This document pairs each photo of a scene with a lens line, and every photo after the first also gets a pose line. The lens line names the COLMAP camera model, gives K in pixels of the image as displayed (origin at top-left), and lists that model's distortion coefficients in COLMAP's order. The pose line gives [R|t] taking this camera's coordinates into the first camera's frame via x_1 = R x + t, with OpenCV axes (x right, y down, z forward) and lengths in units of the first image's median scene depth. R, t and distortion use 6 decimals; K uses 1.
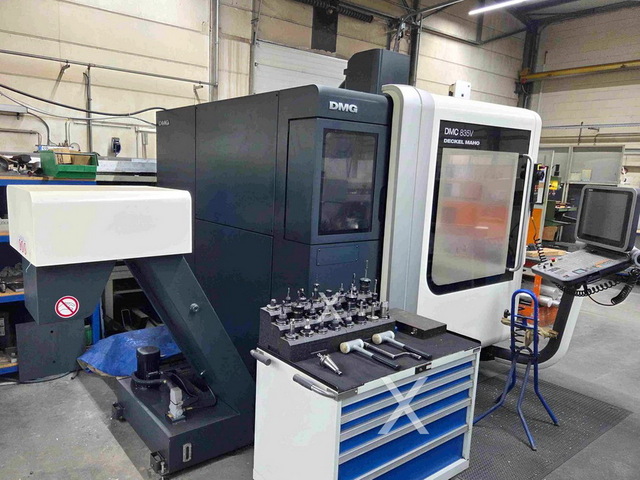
lens RADIAL K [[504.0, 0, 292.0], [0, 504.0, 260.1], [0, 0, 1]] dist [0.014447, -0.002046]
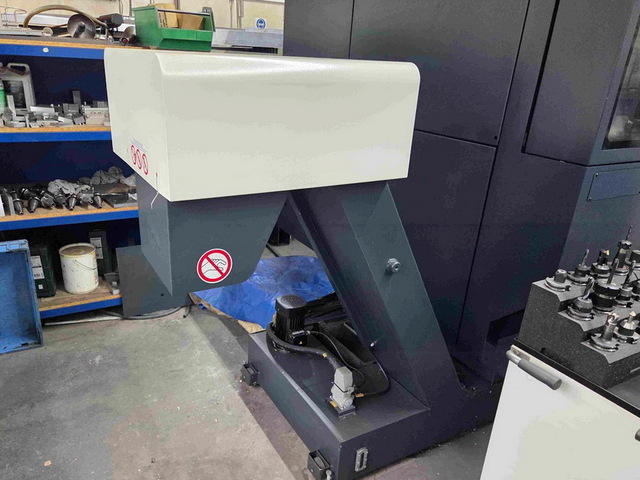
lens RADIAL K [[512.9, 0, 304.0], [0, 512.9, 283.2], [0, 0, 1]] dist [0.060863, -0.068564]
pose [[0.990857, 0.065739, -0.117821, -0.198625], [-0.036780, 0.971804, 0.232903, -0.025311], [0.129809, -0.226440, 0.965336, 0.312702]]
